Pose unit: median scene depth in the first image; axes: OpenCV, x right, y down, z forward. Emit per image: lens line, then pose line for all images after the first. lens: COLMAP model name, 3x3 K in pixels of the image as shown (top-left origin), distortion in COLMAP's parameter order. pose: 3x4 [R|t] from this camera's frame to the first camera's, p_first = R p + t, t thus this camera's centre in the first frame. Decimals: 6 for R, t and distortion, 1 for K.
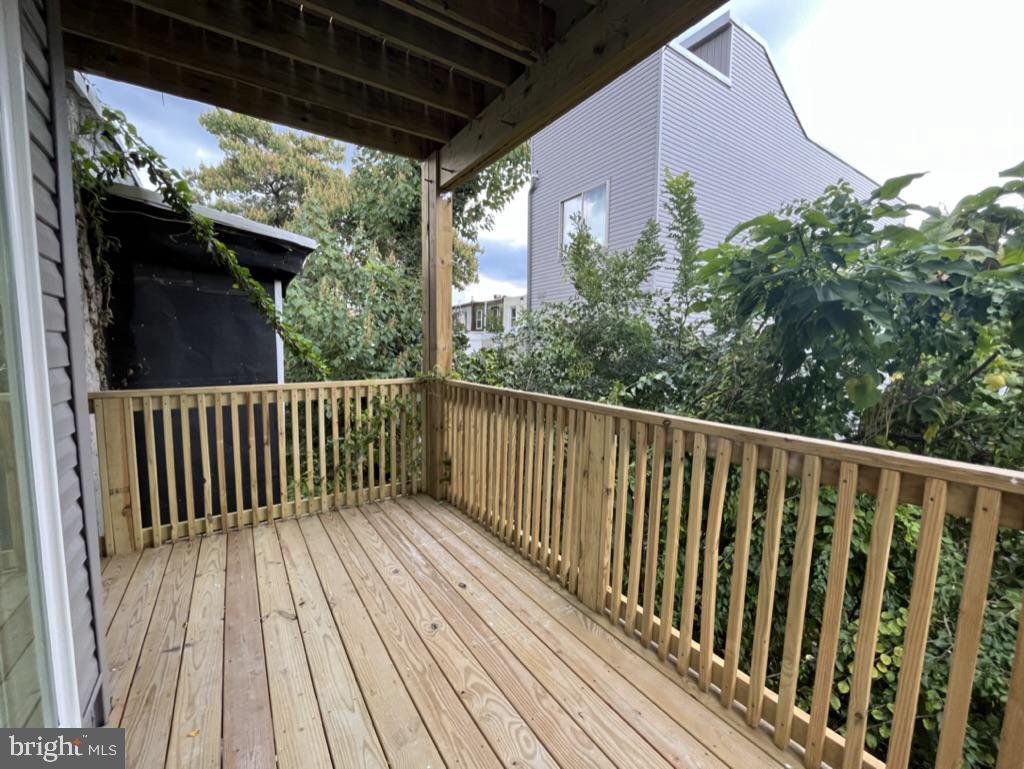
lens RADIAL K [[418.5, 0, 514.8], [0, 418.5, 387.5], [0, 0, 1]] dist [-0.000027, -0.000158]
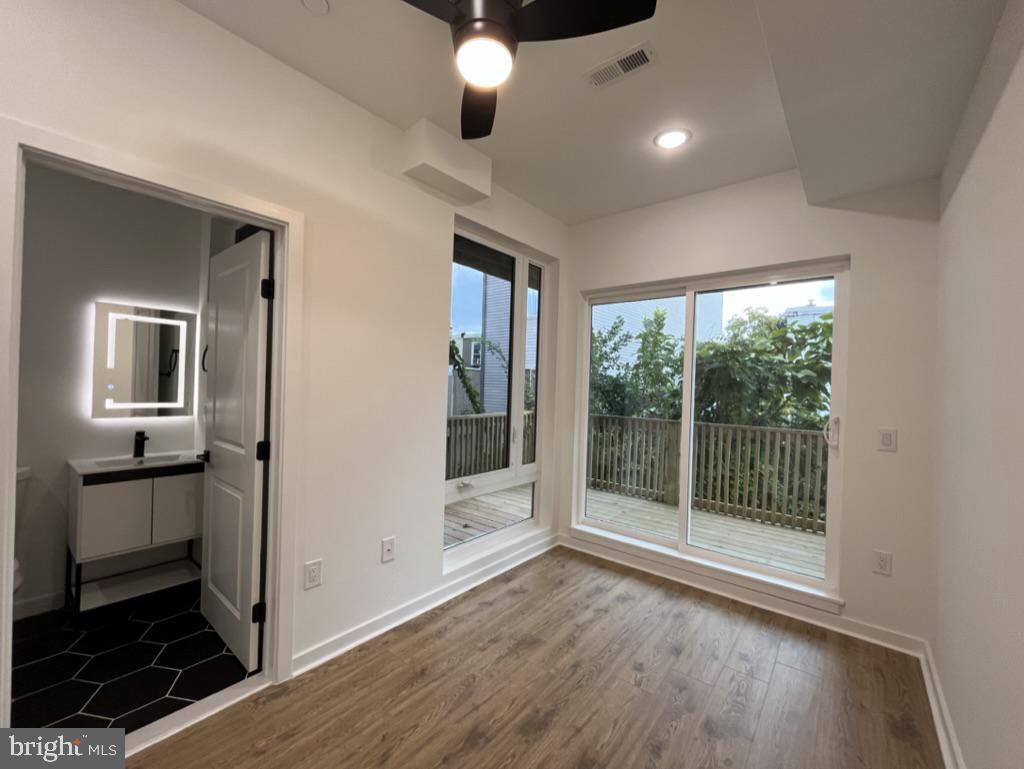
lens RADIAL K [[418.5, 0, 512.8], [0, 418.5, 388.1], [0, 0, 1]] dist [-0.000027, -0.000158]
pose [[0.955491, 0.013944, 0.294692, -0.899411], [0.011128, 0.996468, -0.083230, 0.029449], [-0.294812, 0.082804, 0.951961, -0.690278]]
